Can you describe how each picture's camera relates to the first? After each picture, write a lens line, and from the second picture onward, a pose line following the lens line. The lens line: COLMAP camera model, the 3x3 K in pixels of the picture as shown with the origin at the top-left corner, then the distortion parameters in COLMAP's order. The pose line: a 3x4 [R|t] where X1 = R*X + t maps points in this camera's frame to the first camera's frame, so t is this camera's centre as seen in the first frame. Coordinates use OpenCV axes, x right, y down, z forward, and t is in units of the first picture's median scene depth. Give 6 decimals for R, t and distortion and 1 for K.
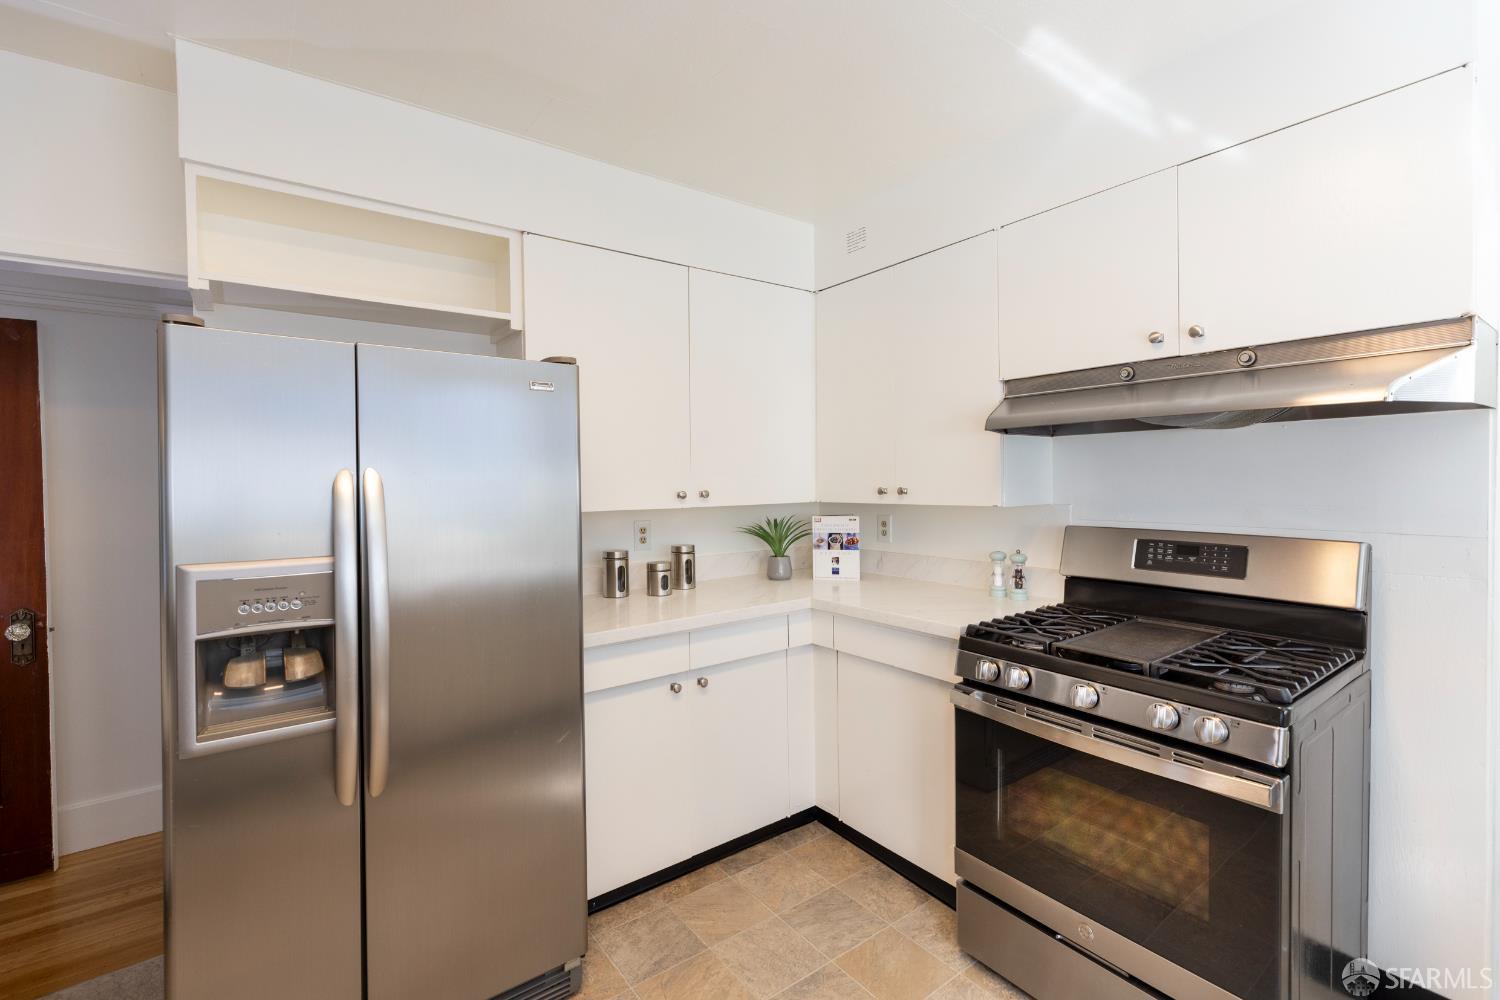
lens RADIAL K [[674.6, 0, 746.1], [0, 674.6, 488.8], [0, 0, 1]] dist [0.001340, 0.000031]
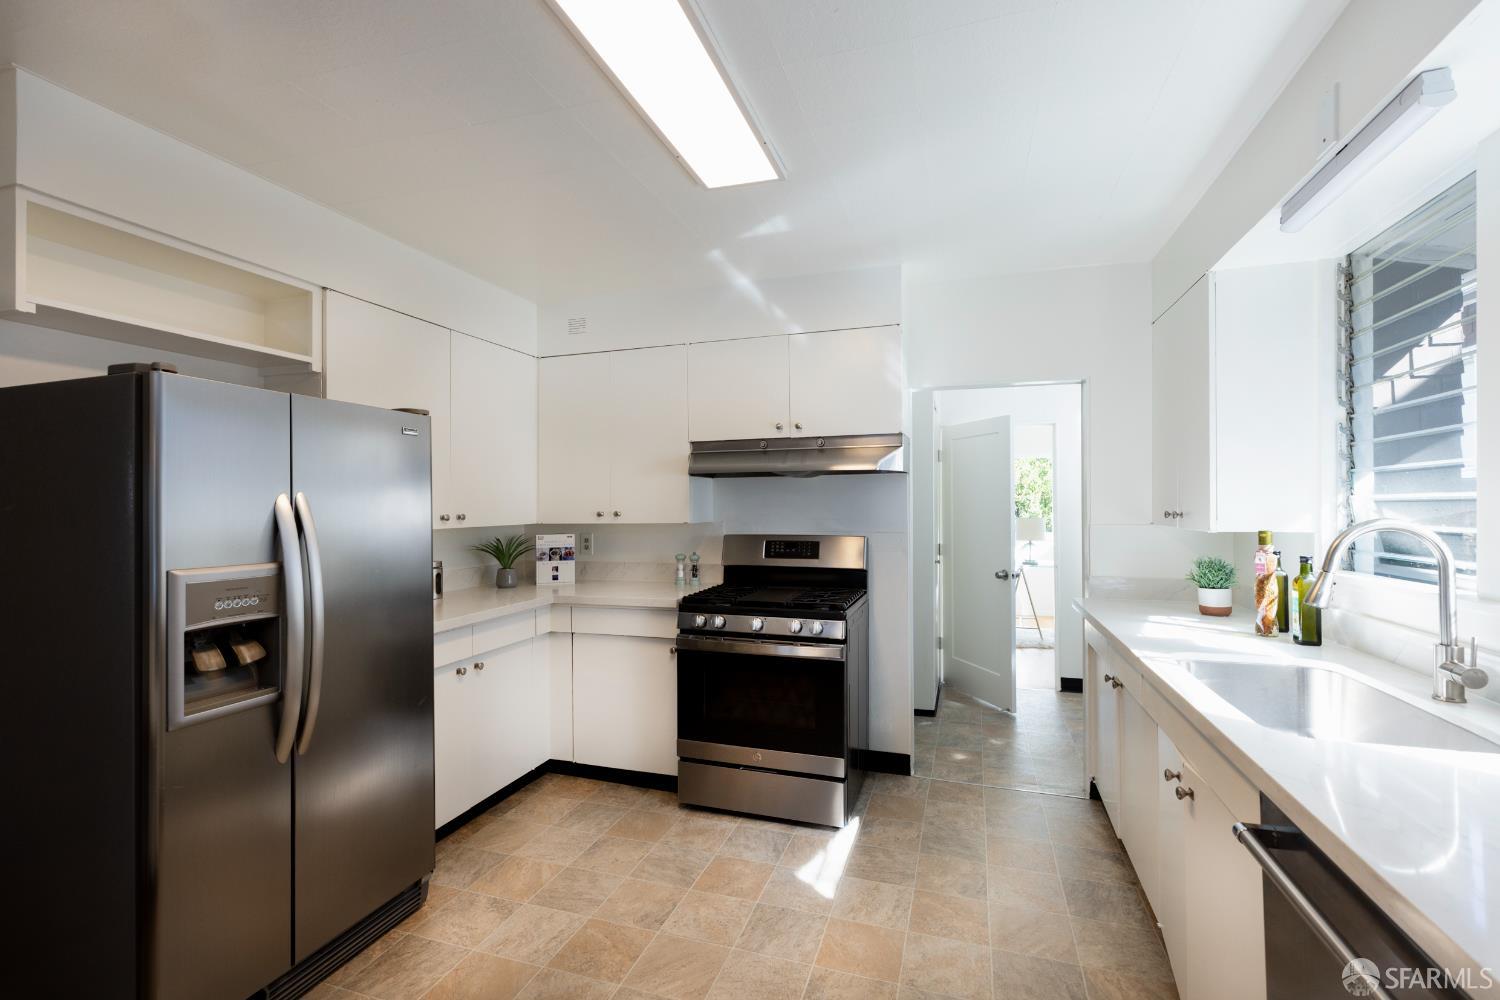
lens RADIAL K [[701.3, 0, 742.5], [0, 701.3, 495.8], [0, 0, 1]] dist [0.001569, 0.000108]
pose [[0.820985, 0.012881, 0.570804, -0.439885], [0.006544, 0.999468, -0.031965, 0.015893], [-0.570912, 0.029978, 0.820464, -0.386652]]
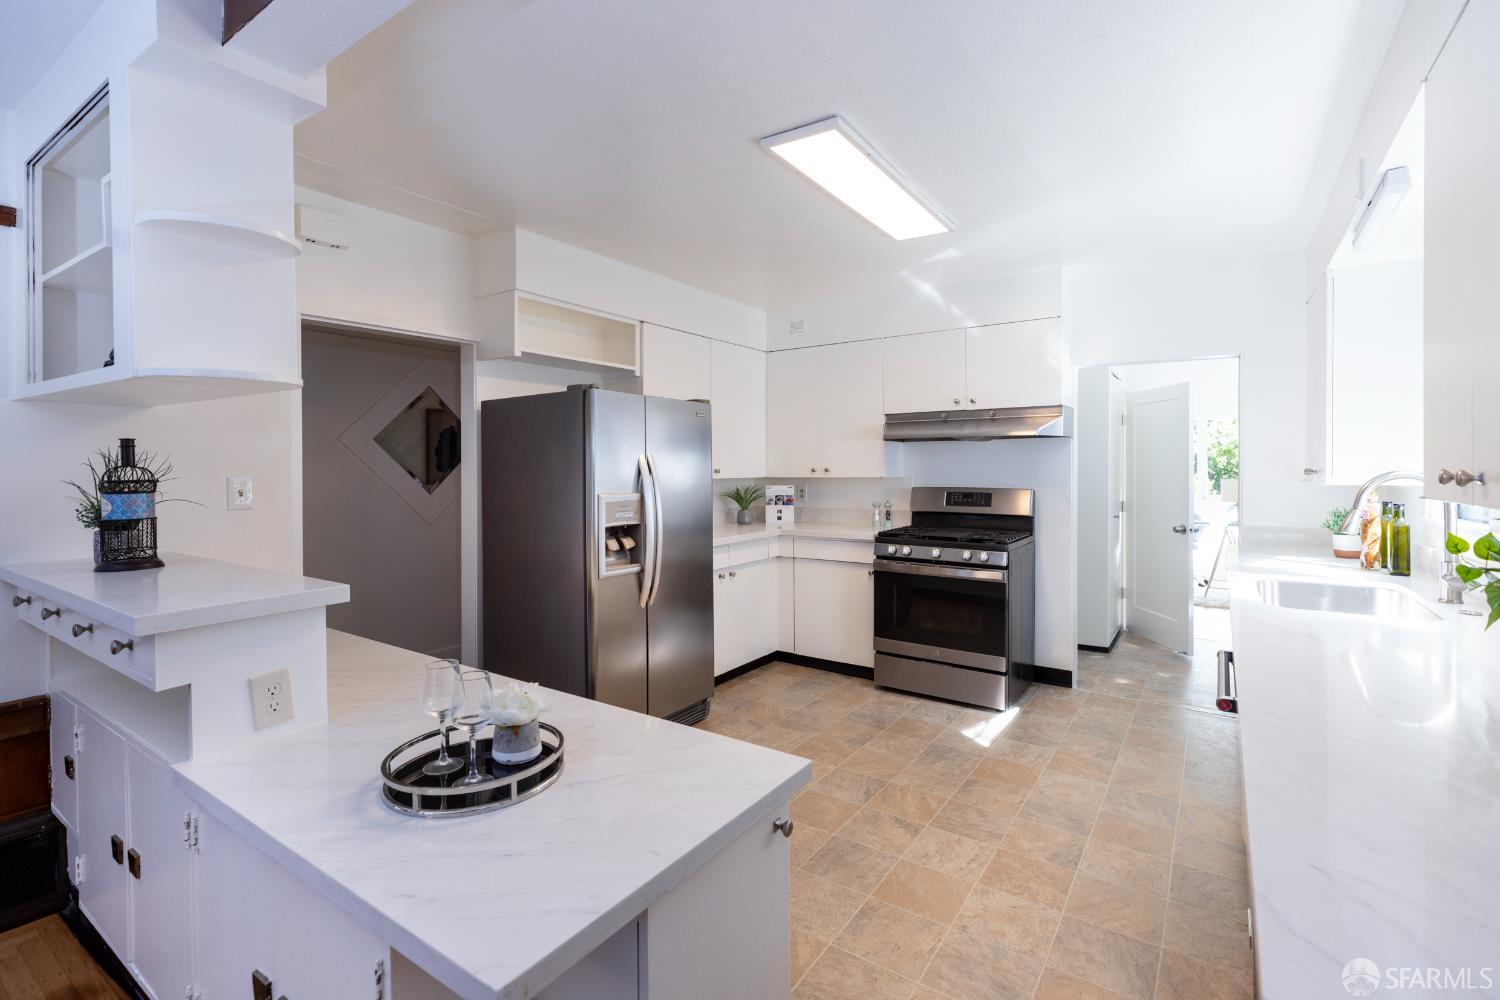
lens RADIAL K [[714.1, 0, 701.4], [0, 714.1, 465.1], [0, 0, 1]] dist [0.000749, 0.000073]
pose [[0.960997, 0.011734, 0.276309, -0.721944], [-0.005445, 0.999709, -0.023517, 0.042896], [-0.276504, 0.021095, 0.960781, -0.874718]]
